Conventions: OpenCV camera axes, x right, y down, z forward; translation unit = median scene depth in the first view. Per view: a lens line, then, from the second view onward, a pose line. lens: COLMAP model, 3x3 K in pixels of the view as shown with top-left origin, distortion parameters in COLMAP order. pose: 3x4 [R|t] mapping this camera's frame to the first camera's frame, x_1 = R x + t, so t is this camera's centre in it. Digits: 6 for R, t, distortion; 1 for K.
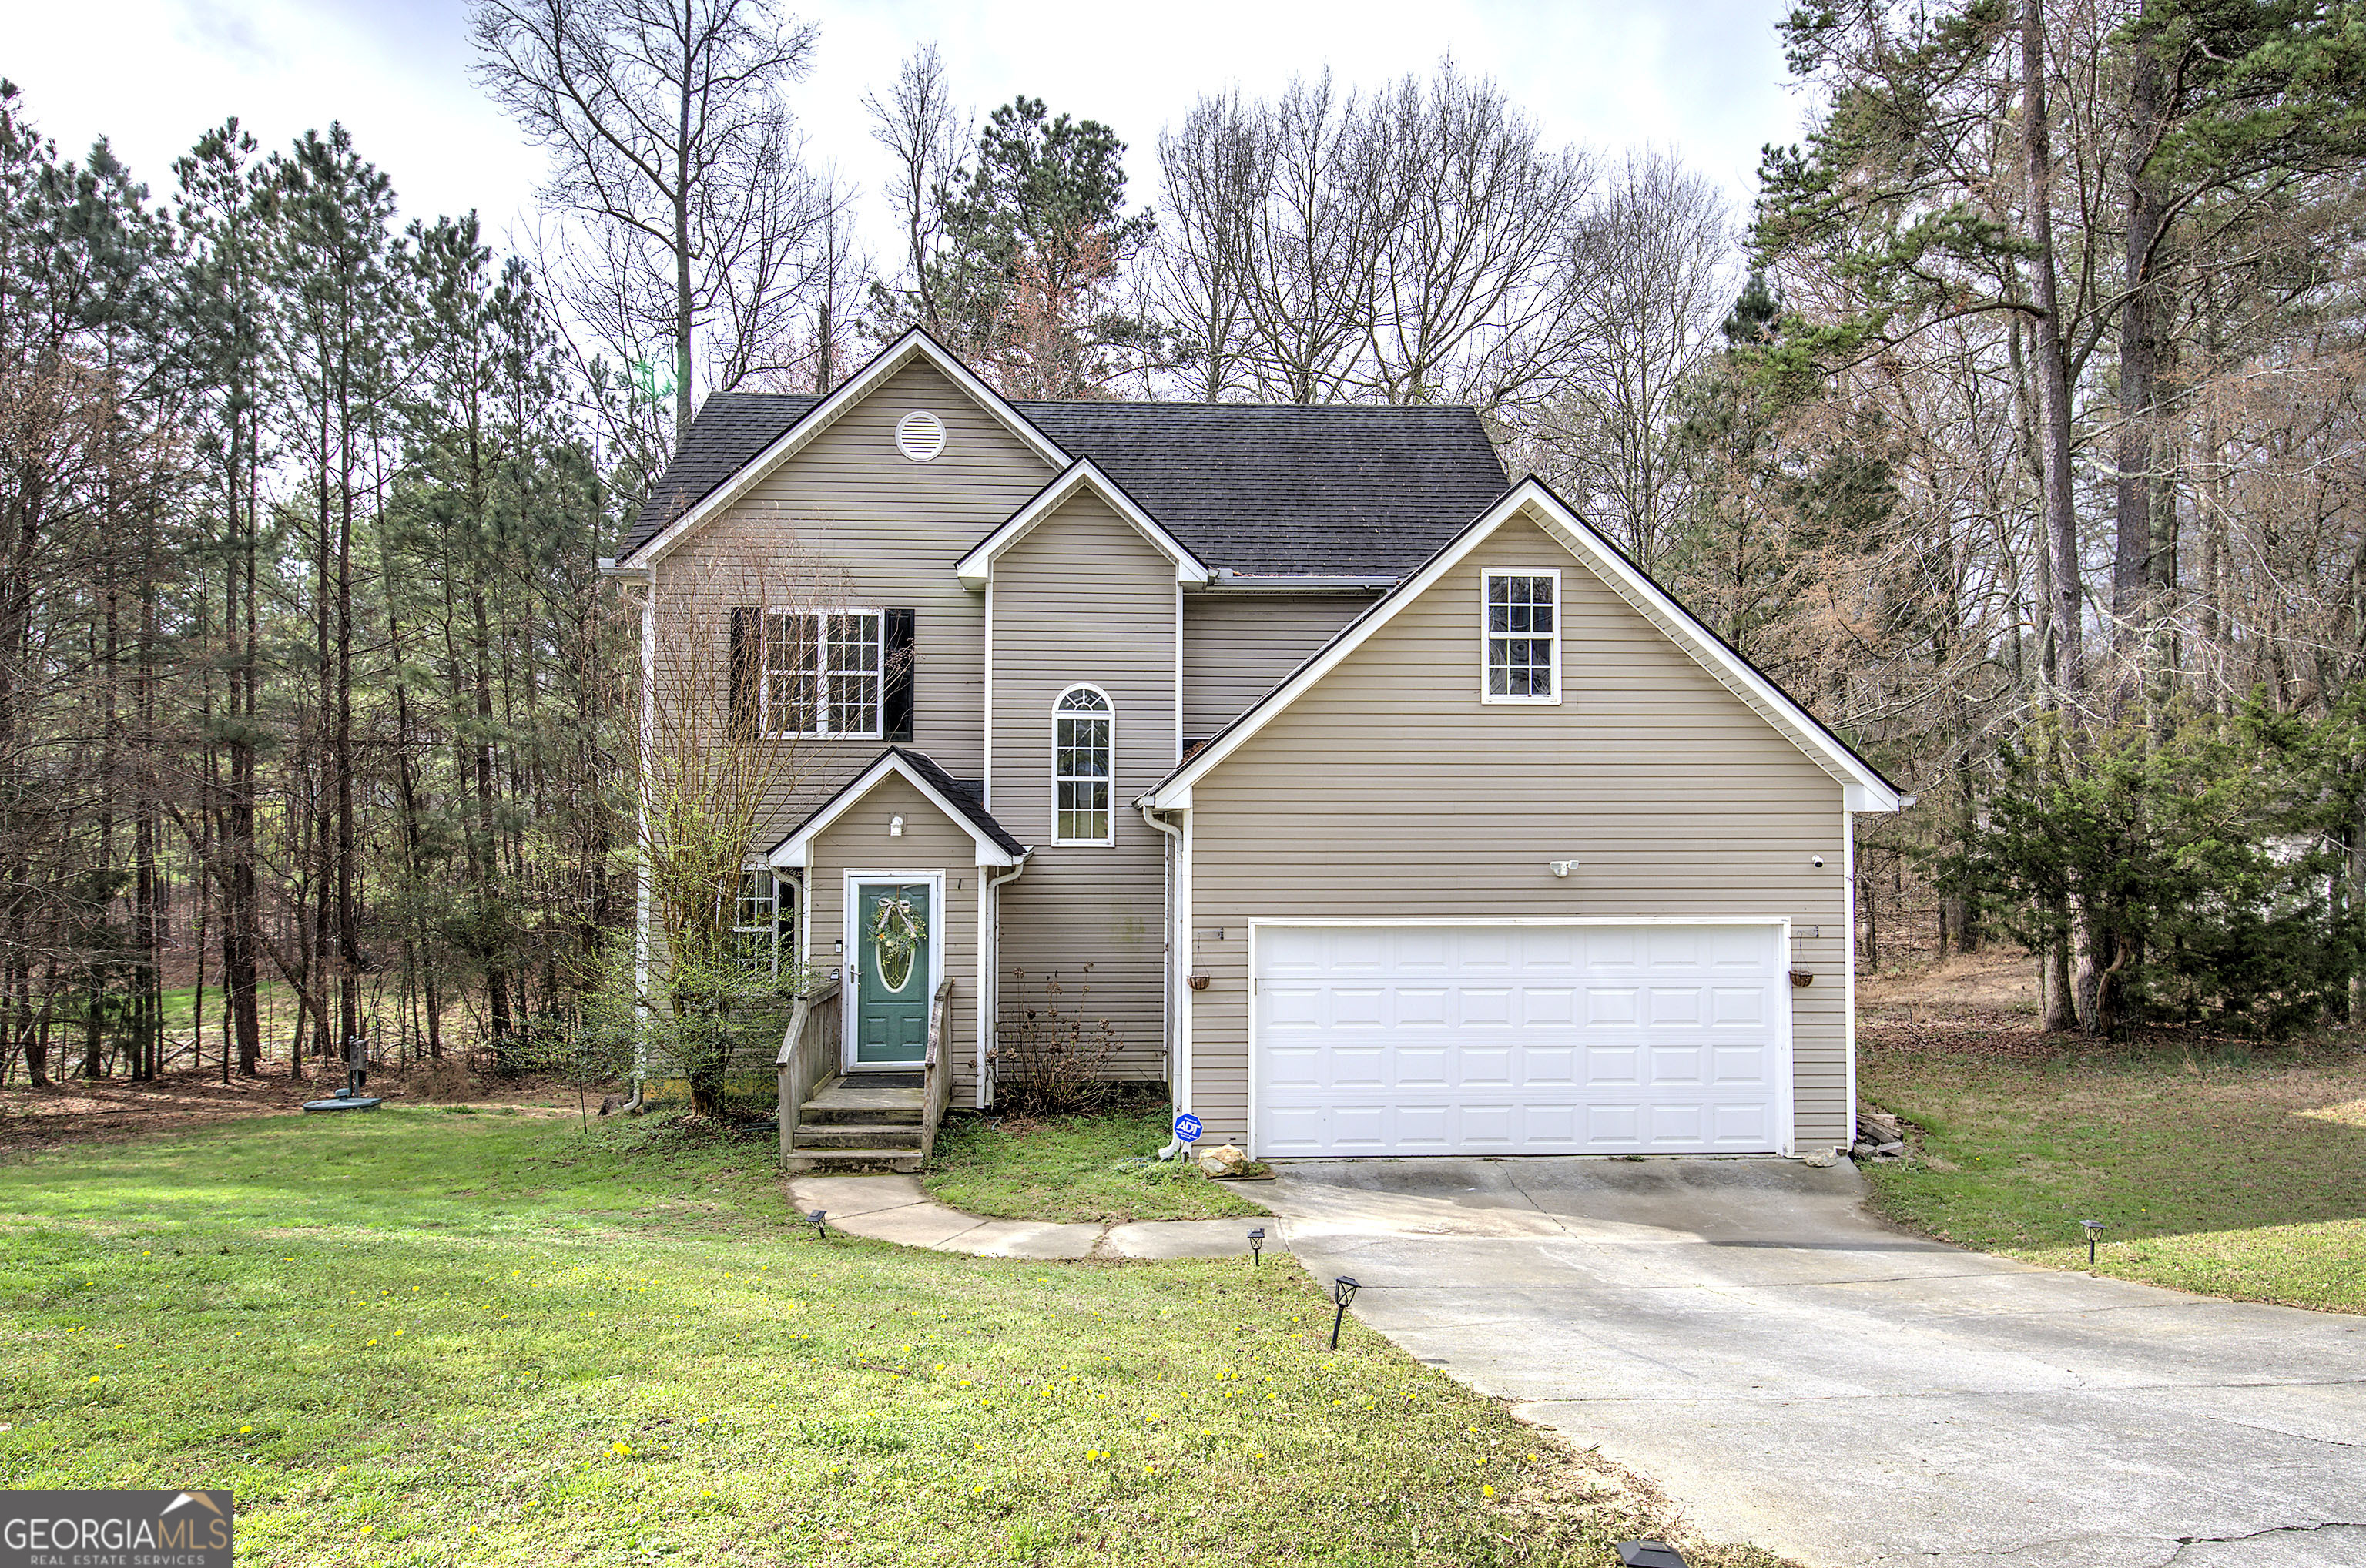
lens RADIAL K [[1424.8, 0, 1208.3], [0, 1424.8, 785.6], [0, 0, 1]] dist [0.013834, 0.000959]
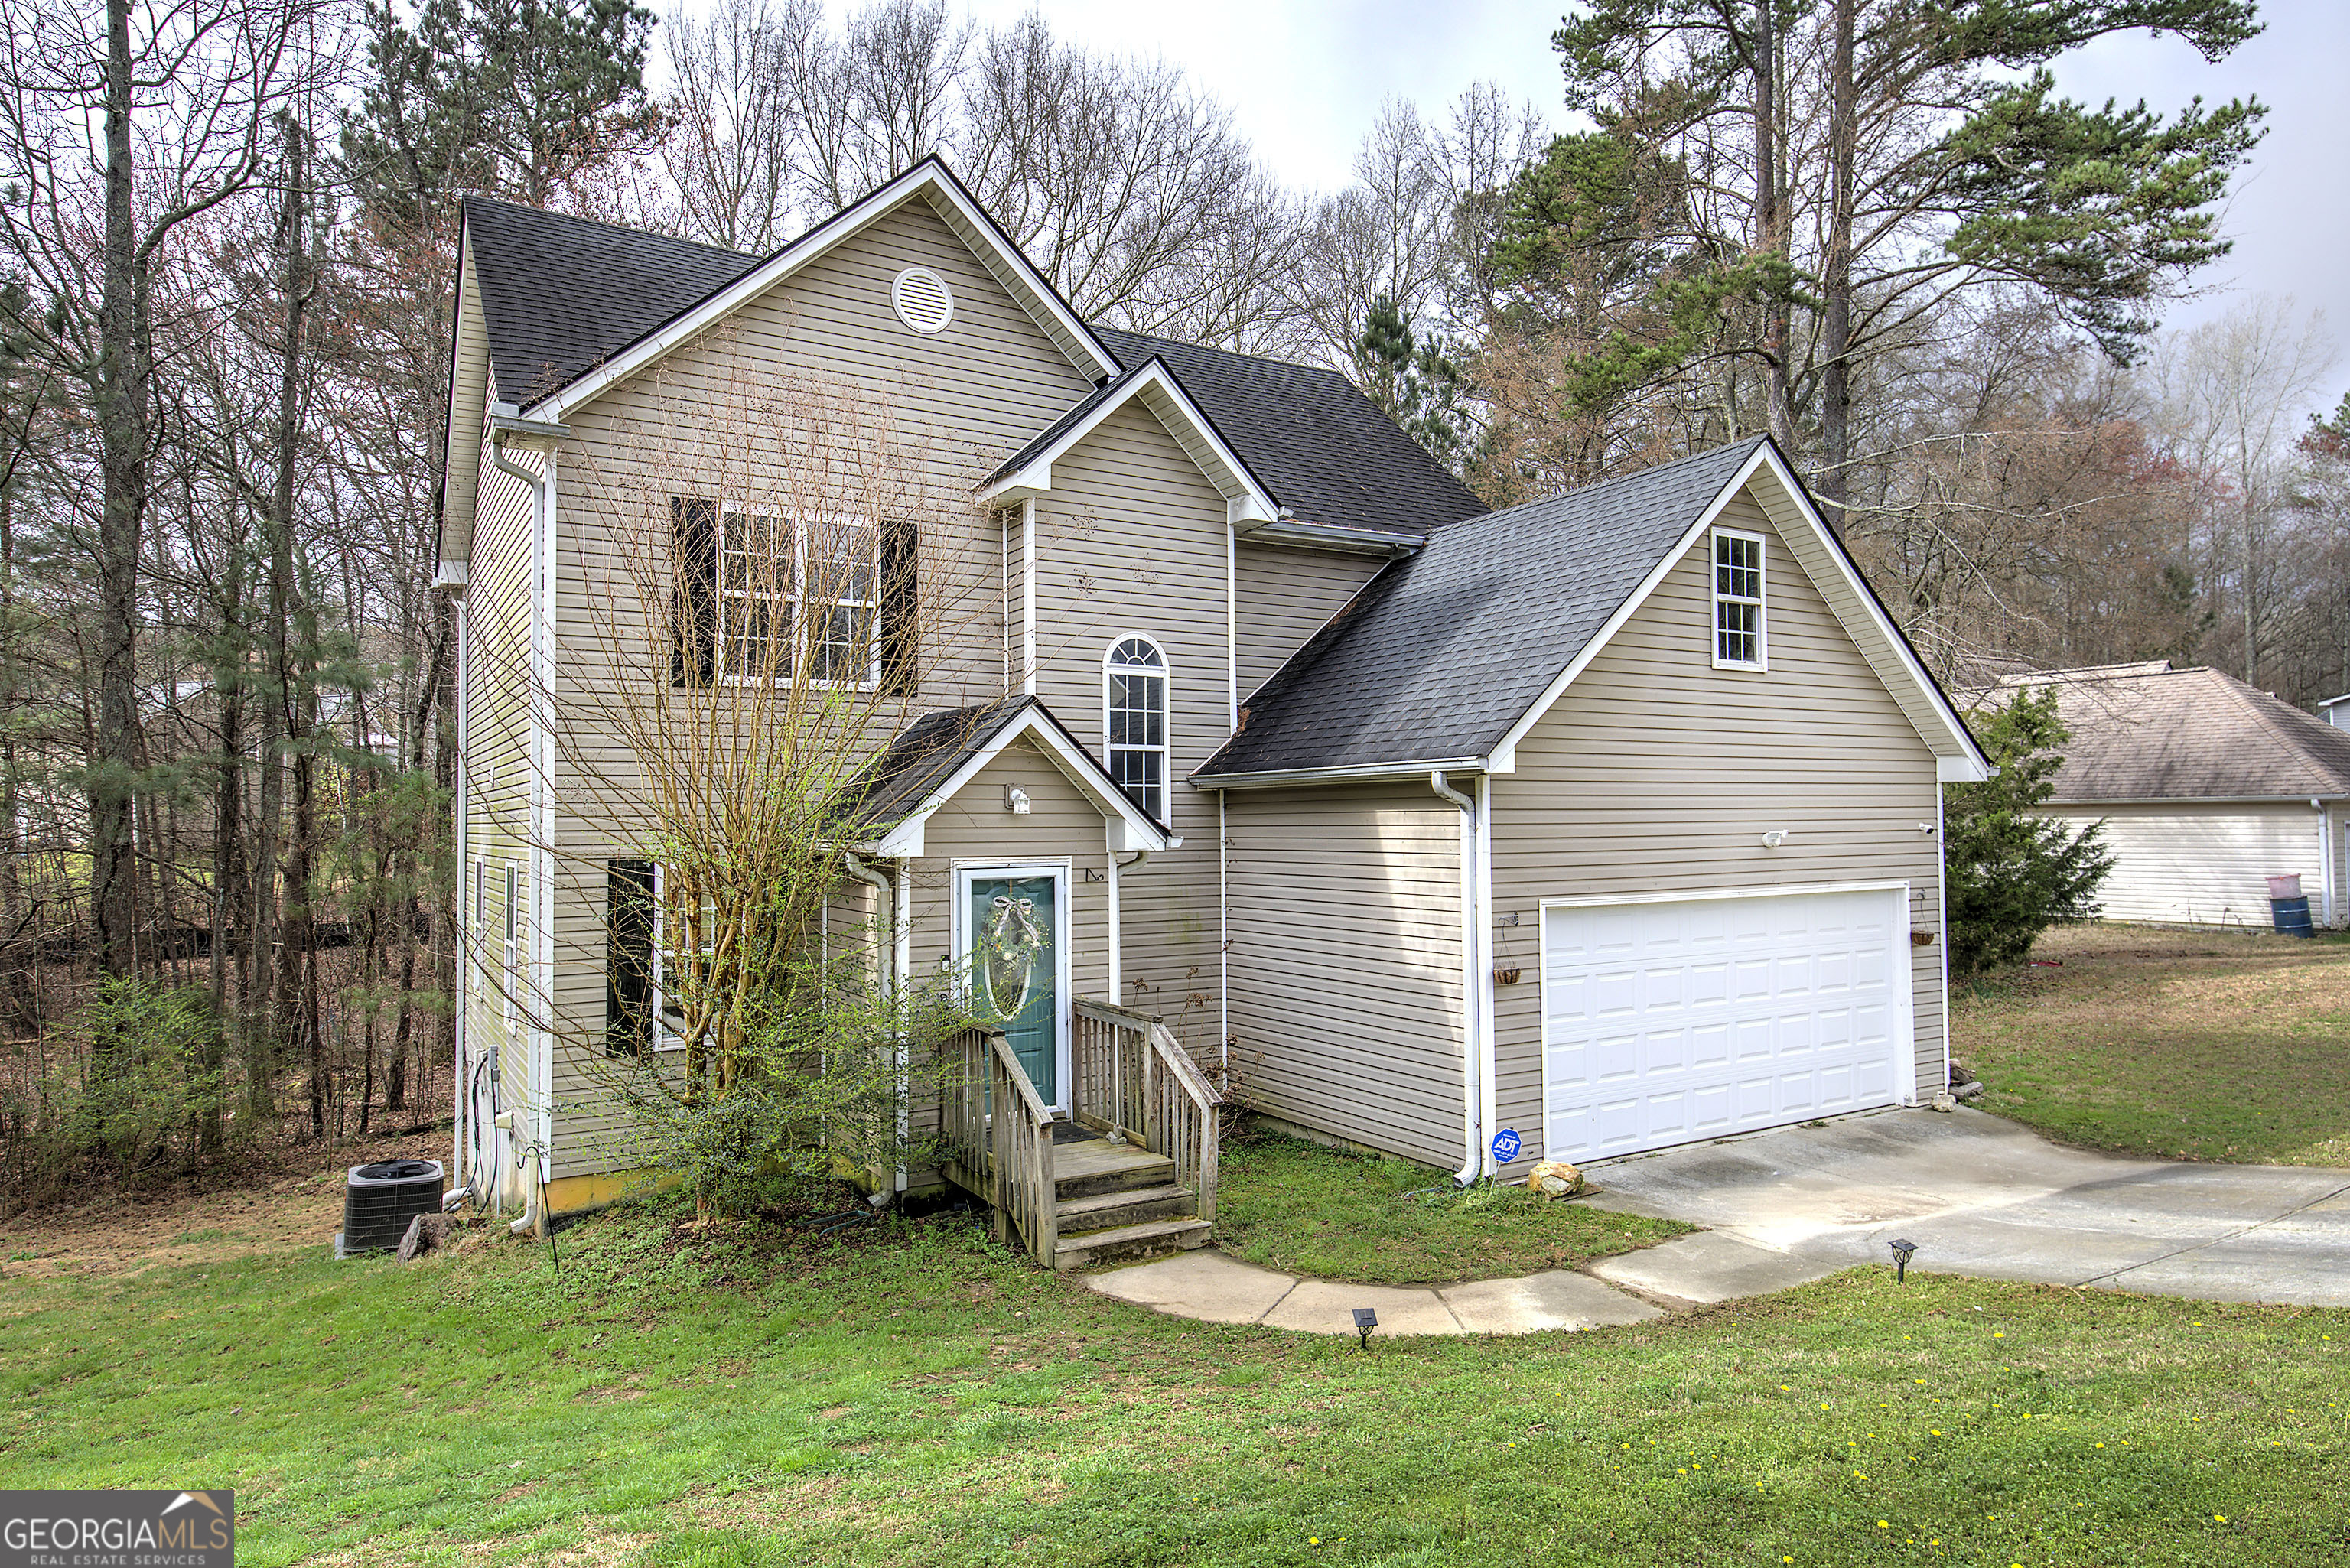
lens RADIAL K [[1415.1, 0, 1180.8], [0, 1415.1, 792.4], [0, 0, 1]] dist [0.013834, 0.000959]
pose [[0.873886, 0.000751, 0.486130, -0.508887], [-0.001051, 0.999999, 0.000344, 0.023065], [-0.486130, -0.000812, 0.873886, 0.295348]]
